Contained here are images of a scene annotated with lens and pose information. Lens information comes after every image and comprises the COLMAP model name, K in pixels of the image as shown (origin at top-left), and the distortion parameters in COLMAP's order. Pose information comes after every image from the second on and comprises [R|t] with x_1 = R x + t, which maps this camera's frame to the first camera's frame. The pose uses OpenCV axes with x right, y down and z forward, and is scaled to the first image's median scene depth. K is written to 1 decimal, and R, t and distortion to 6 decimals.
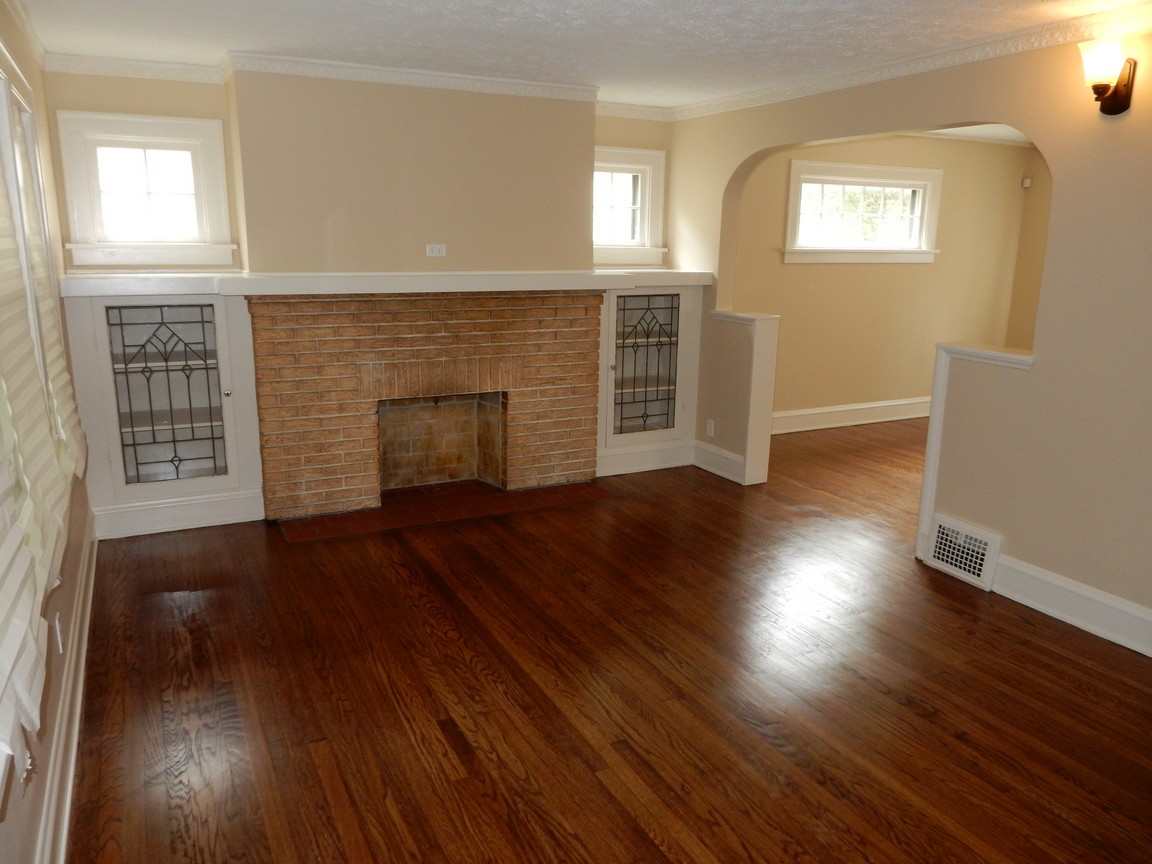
lens RADIAL K [[839.9, 0, 574.7], [0, 839.9, 433.4], [0, 0, 1]] dist [-0.014650, -0.005776]
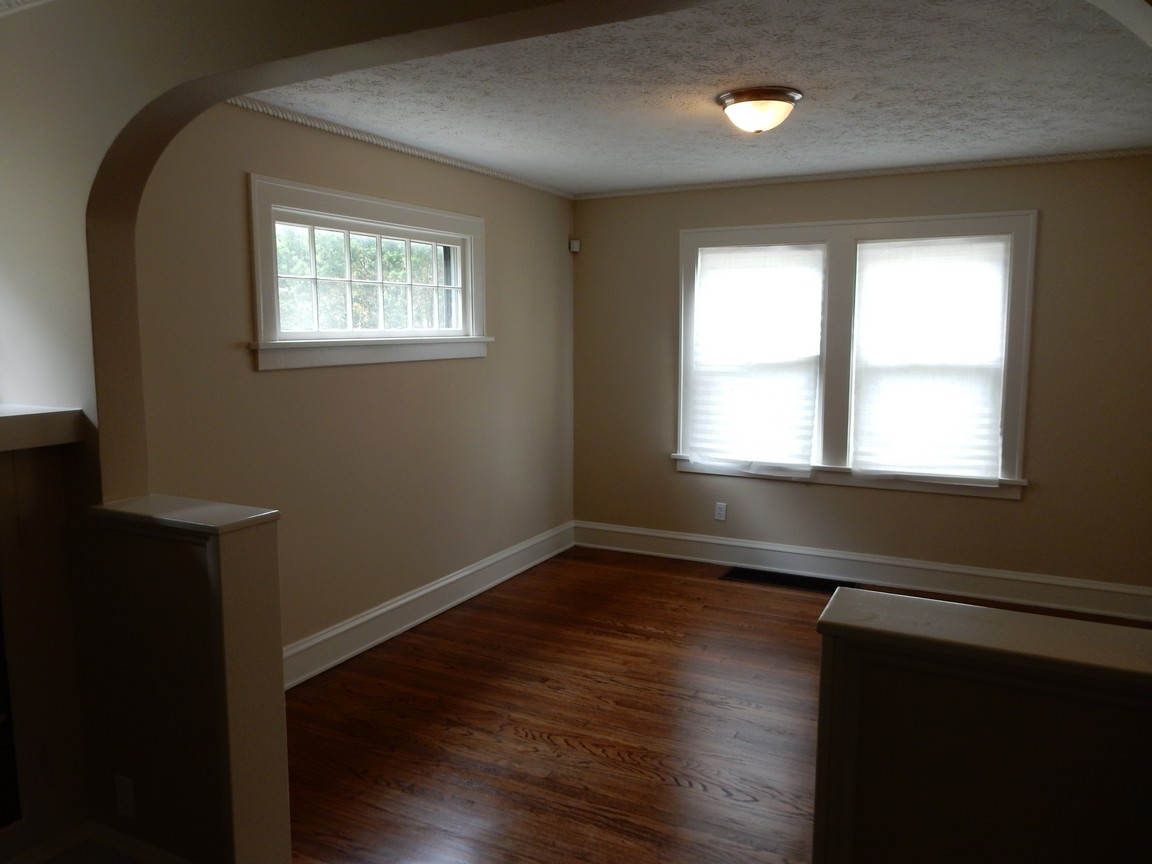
lens RADIAL K [[839.9, 0, 576.3], [0, 839.9, 432.2], [0, 0, 1]] dist [-0.014650, -0.005776]
pose [[0.812874, -0.086112, 0.576039, 0.101519], [0.143715, 0.988084, -0.055094, -0.101503], [-0.564431, 0.127570, 0.815563, 0.442906]]
